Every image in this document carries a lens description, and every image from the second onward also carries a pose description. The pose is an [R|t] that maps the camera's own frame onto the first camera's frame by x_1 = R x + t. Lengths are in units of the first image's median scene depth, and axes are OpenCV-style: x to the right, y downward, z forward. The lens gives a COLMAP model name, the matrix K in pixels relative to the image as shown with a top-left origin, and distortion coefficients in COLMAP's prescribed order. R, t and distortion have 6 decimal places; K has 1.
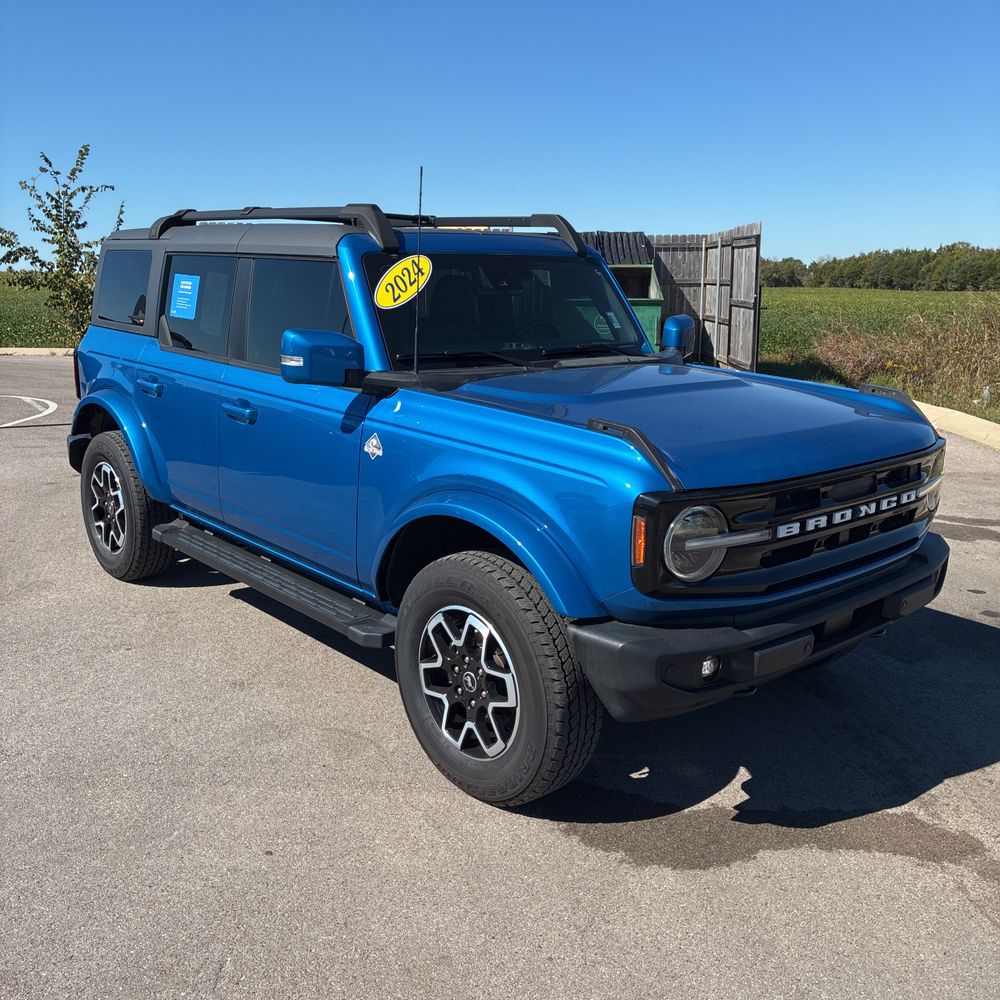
lens RADIAL K [[1028.3, 0, 523.8], [0, 1028.3, 483.5], [0, 0, 1]] dist [0.019780, -0.035216]
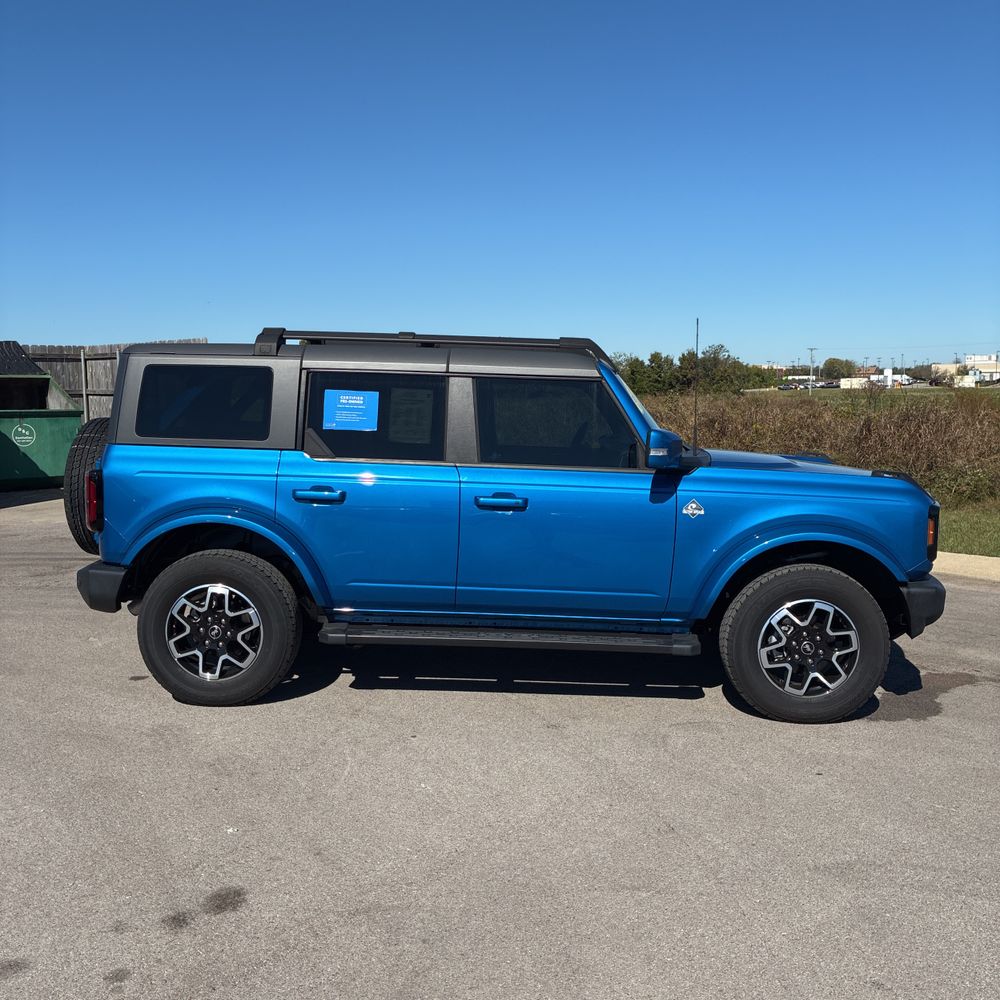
lens RADIAL K [[1028.3, 0, 523.8], [0, 1028.3, 483.5], [0, 0, 1]] dist [0.019780, -0.035216]
pose [[0.683875, -0.071766, 0.726062, -1.224093], [0.146418, 0.988405, -0.040215, -0.044148], [-0.714757, 0.133811, 0.686453, 0.173939]]
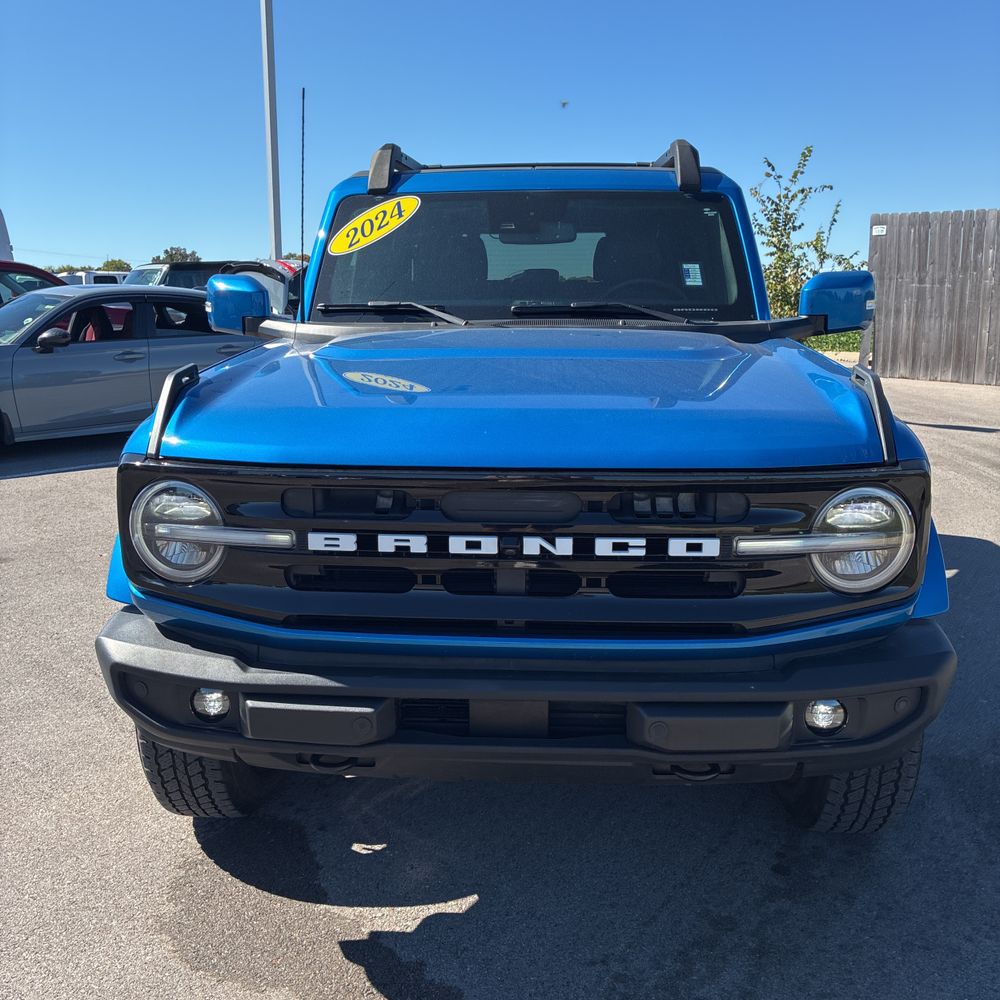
lens RADIAL K [[1021.4, 0, 499.8], [0, 1021.4, 512.1], [0, 0, 1]] dist [0.024992, -0.020569]
pose [[0.691295, 0.147186, -0.707423, 0.625755], [-0.136100, 0.988033, 0.072573, -0.029789], [0.709639, 0.046111, 0.703055, 0.465414]]
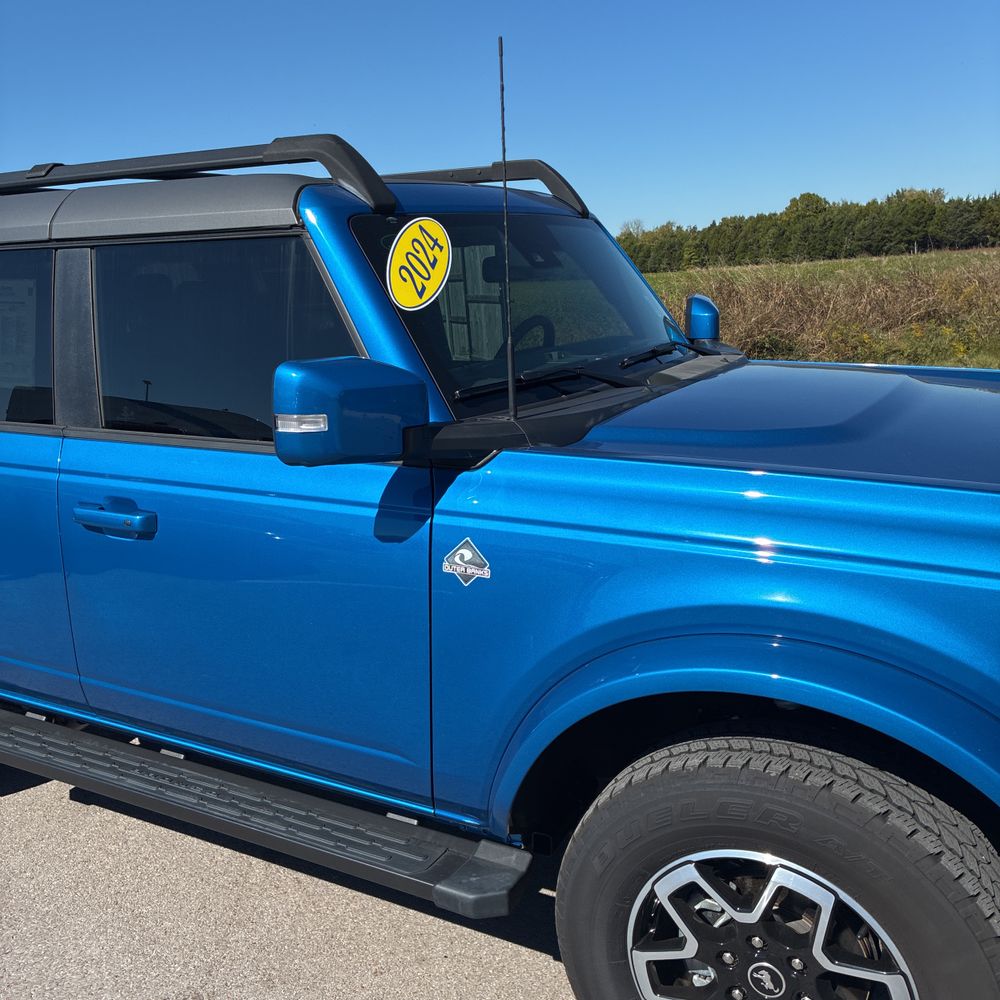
lens RADIAL K [[1003.3, 0, 518.7], [0, 1003.3, 501.1], [0, 0, 1]] dist [0.064020, -0.139211]
pose [[0.945987, -0.135507, 0.294527, -0.249122], [0.130982, 0.990762, 0.035135, -0.076454], [-0.296568, 0.005341, 0.954997, 0.447303]]
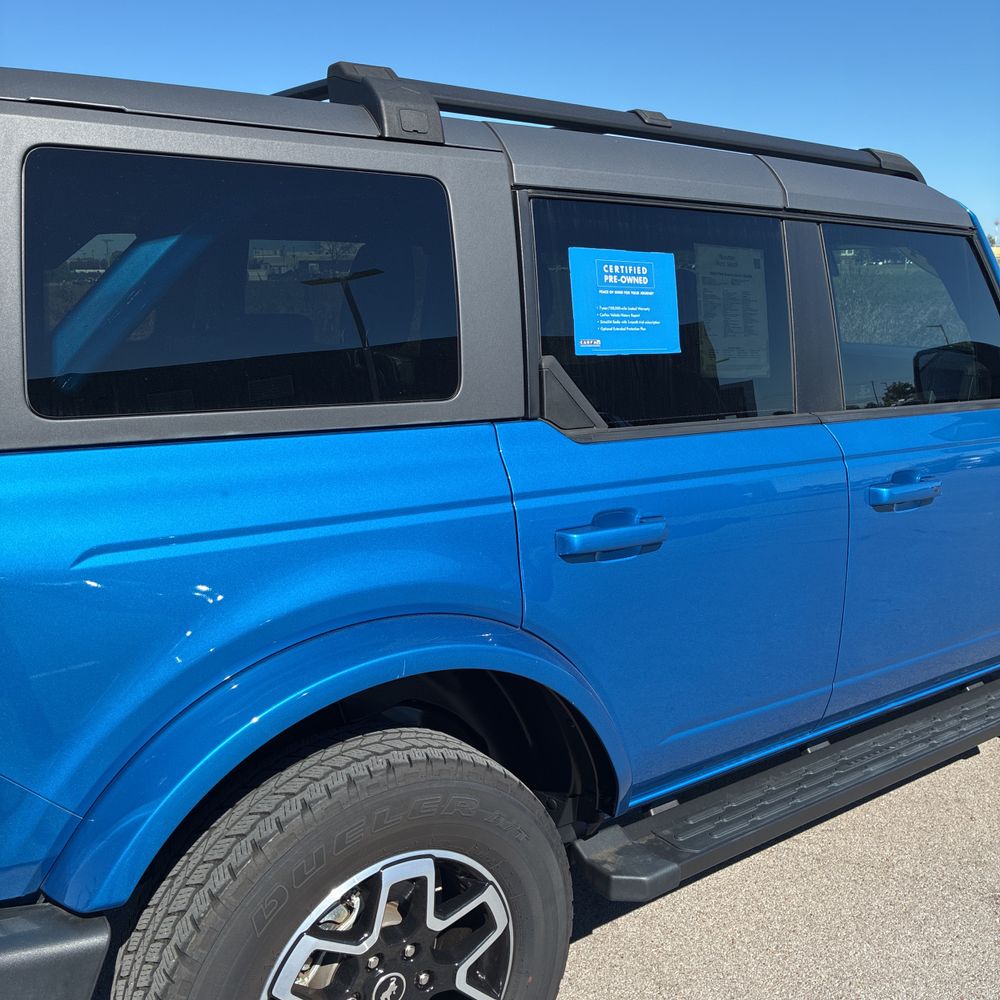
lens RADIAL K [[1014.0, 0, 489.4], [0, 1014.0, 492.1], [0, 0, 1]] dist [0.010761, 0.025615]
pose [[0.108944, -0.209416, 0.971739, -0.921548], [0.205367, 0.961209, 0.184122, -0.240002], [-0.972603, 0.179504, 0.147725, 1.241001]]
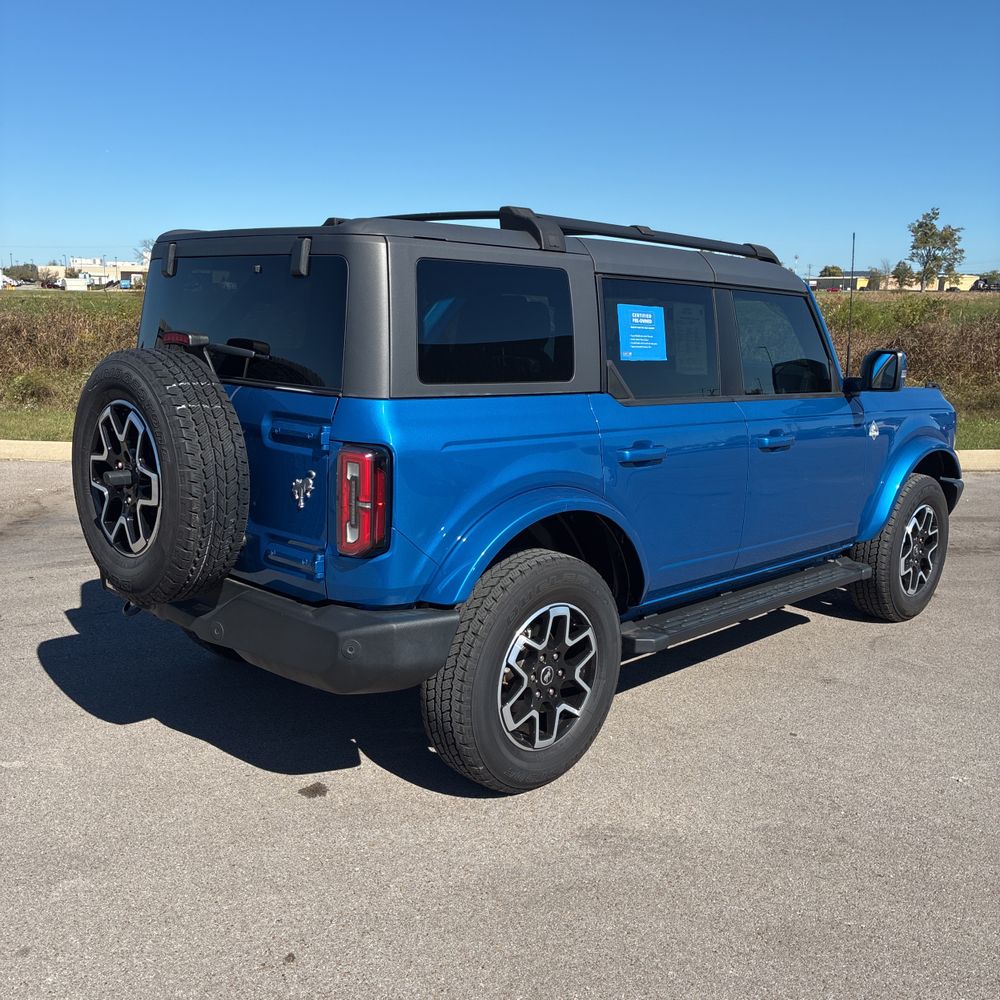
lens RADIAL K [[1009.7, 0, 487.0], [0, 1009.7, 495.8], [0, 0, 1]] dist [0.036466, -0.014010]
pose [[-0.050146, -0.195695, 0.979382, -1.354751], [0.179586, 0.962866, 0.201590, -0.293949], [-0.982463, 0.185992, -0.013140, 1.415905]]
